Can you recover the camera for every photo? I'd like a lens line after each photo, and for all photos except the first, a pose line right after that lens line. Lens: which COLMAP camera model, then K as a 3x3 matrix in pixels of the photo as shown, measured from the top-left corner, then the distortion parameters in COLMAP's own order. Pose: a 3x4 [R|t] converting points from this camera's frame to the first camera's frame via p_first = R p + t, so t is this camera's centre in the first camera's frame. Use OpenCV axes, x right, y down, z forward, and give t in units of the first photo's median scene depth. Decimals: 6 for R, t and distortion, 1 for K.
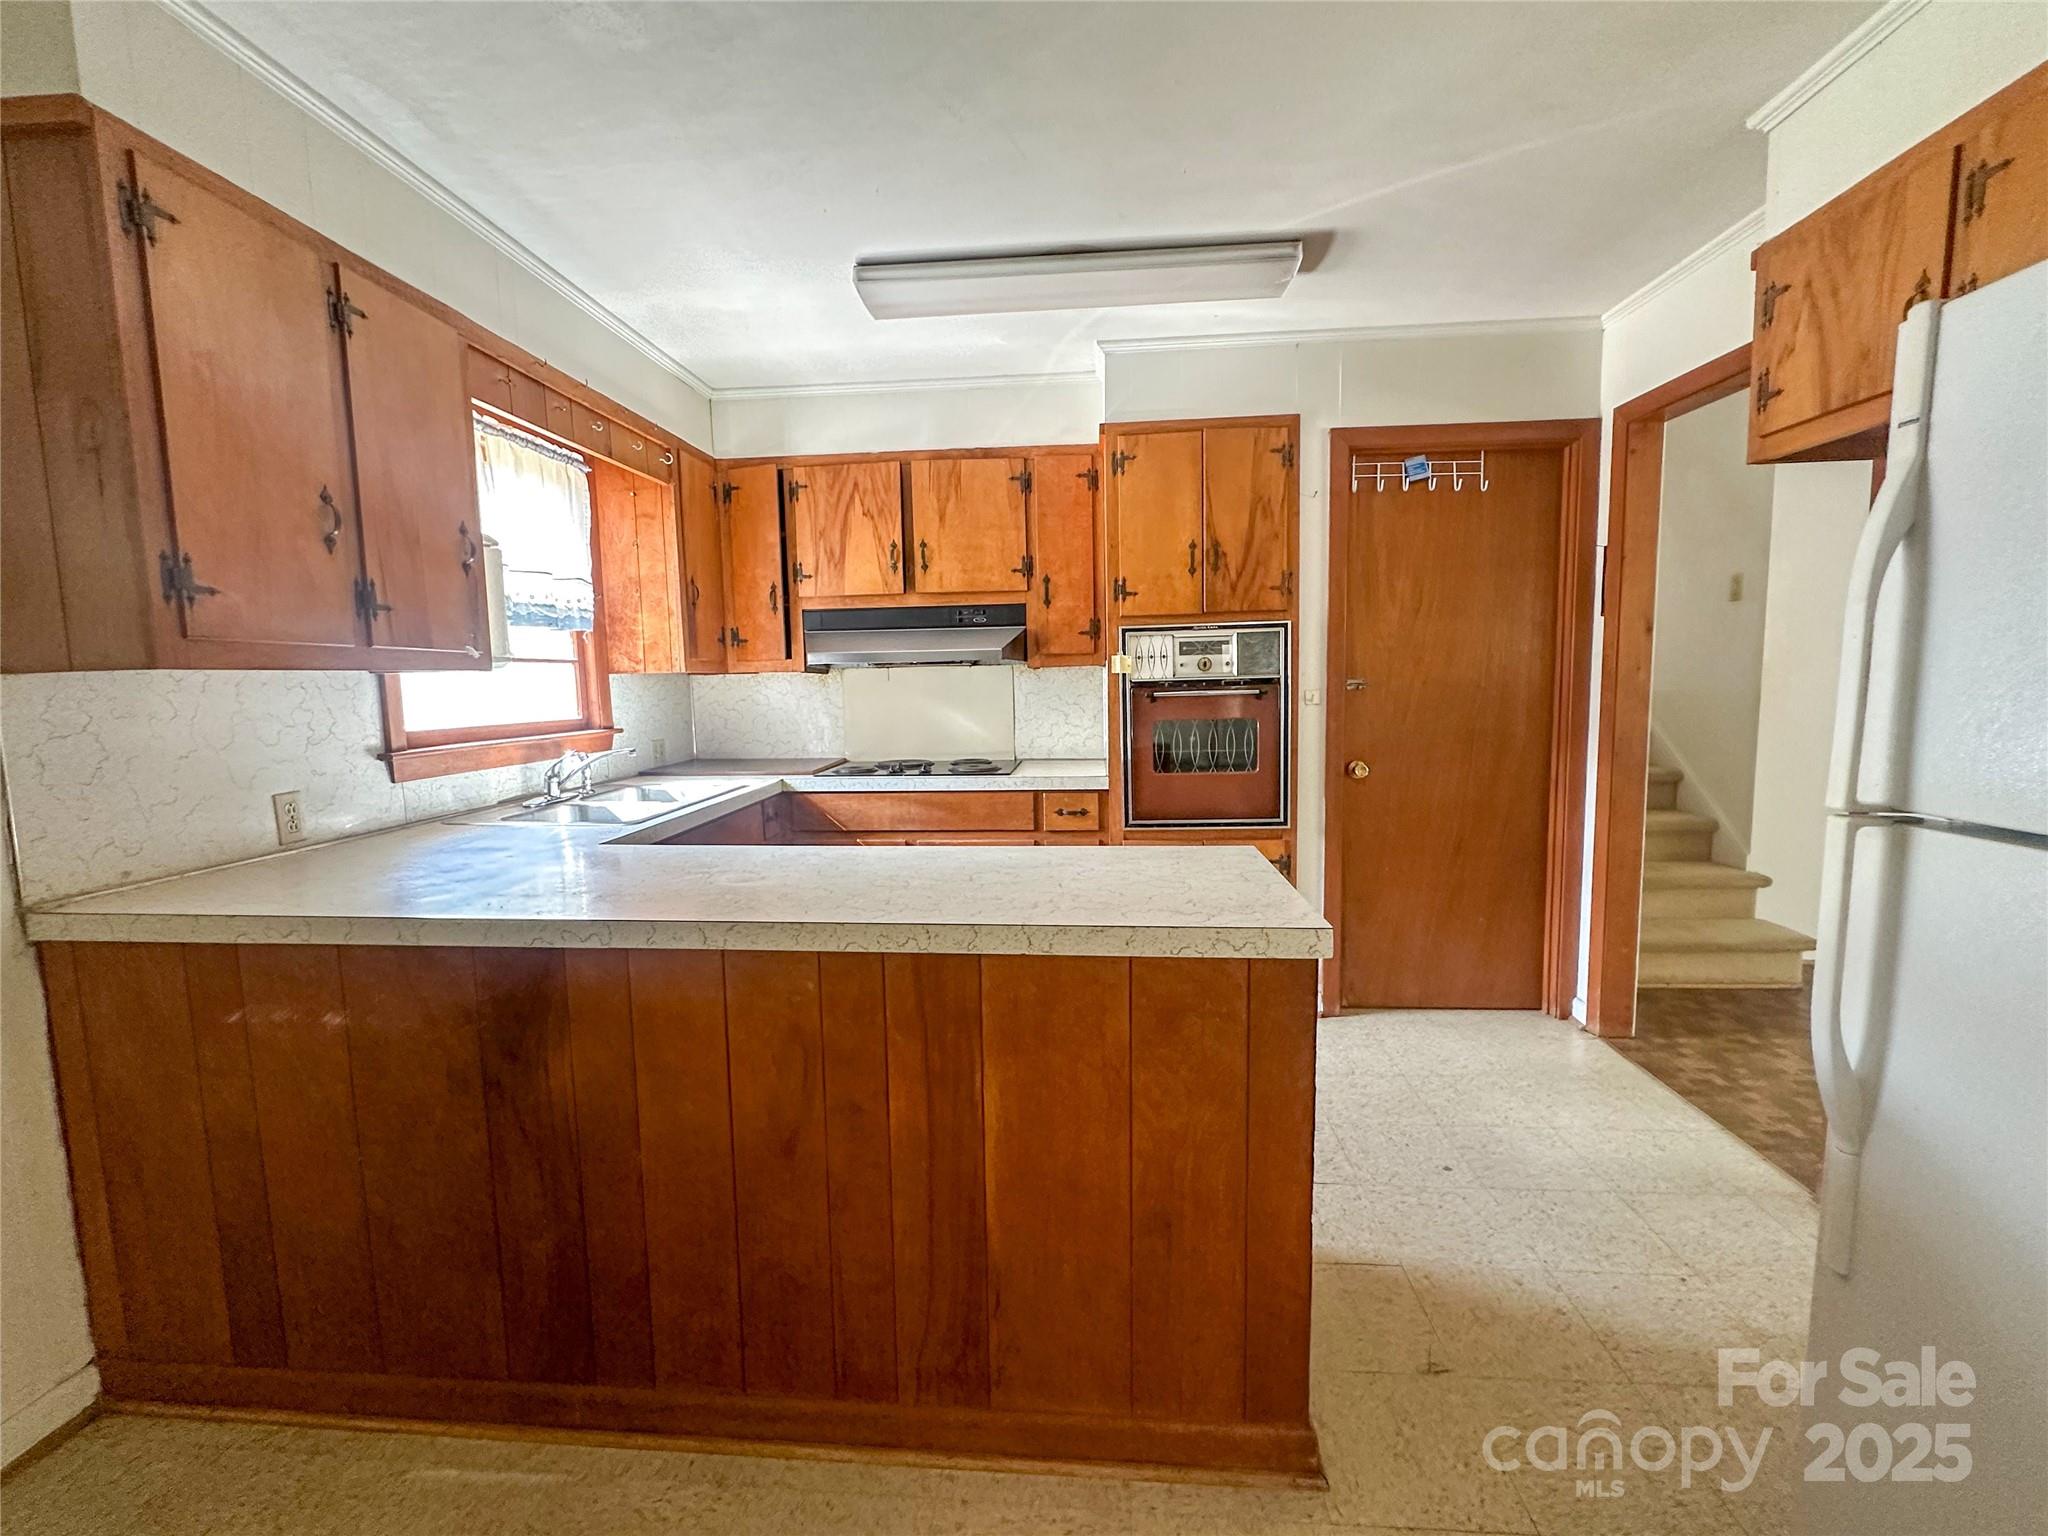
lens RADIAL K [[884.8, 0, 1019.2], [0, 884.8, 771.7], [0, 0, 1]] dist [0.020749, 0.000096]
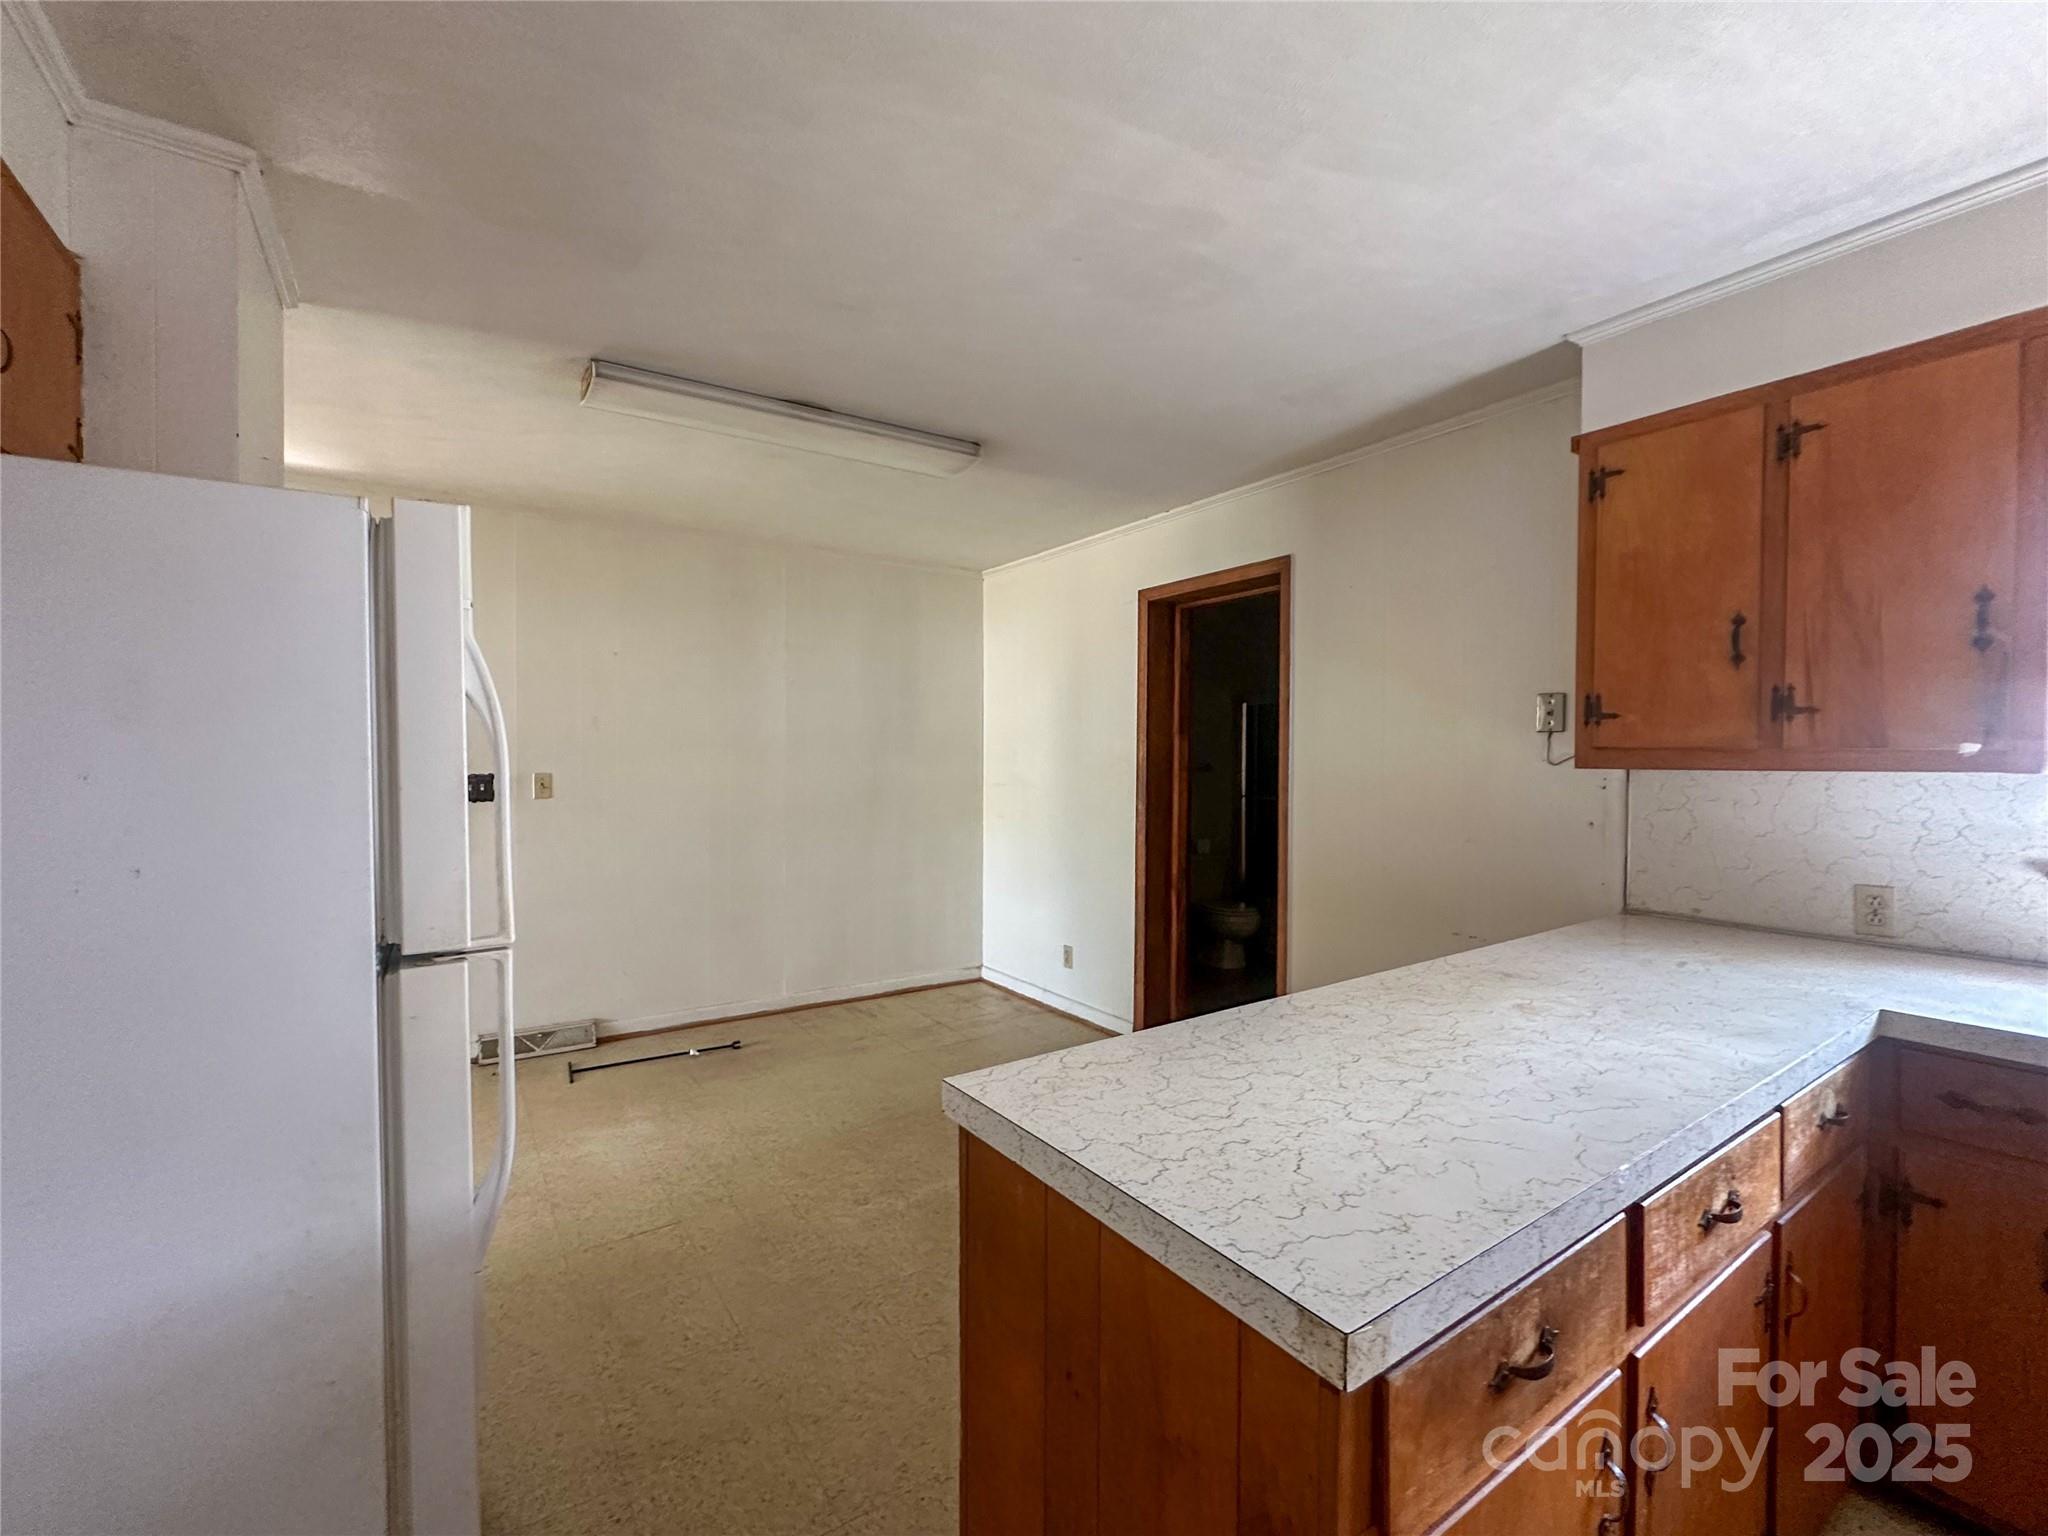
lens RADIAL K [[884.8, 0, 1027.1], [0, 884.8, 767.9], [0, 0, 1]] dist [0.020749, 0.000096]
pose [[-0.781672, 0.027666, -0.623075, 0.684681], [-0.052753, 0.992503, 0.110250, -0.203766], [0.621454, 0.119049, -0.774353, 1.388220]]
